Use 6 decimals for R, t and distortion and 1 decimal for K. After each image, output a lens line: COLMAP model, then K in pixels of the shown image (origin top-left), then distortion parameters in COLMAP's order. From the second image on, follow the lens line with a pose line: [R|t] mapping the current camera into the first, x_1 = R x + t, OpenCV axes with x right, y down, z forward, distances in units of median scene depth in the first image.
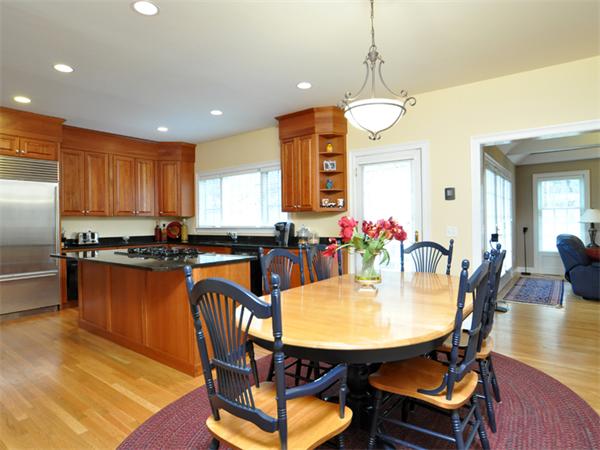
lens RADIAL K [[369.9, 0, 295.5], [0, 369.9, 226.4], [0, 0, 1]] dist [0.002259, -0.001002]
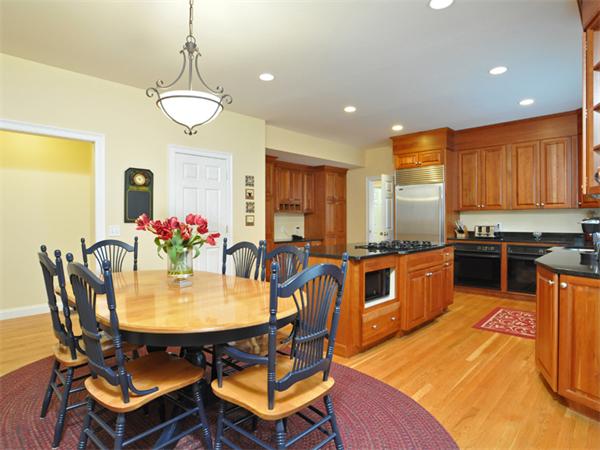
lens RADIAL K [[369.9, 0, 298.8], [0, 369.9, 224.8], [0, 0, 1]] dist [0.002259, -0.001002]
pose [[-0.067888, 0.019921, -0.997494, 0.570794], [-0.007615, 0.999761, 0.020484, -0.004767], [0.997664, 0.008987, -0.067721, 0.625138]]
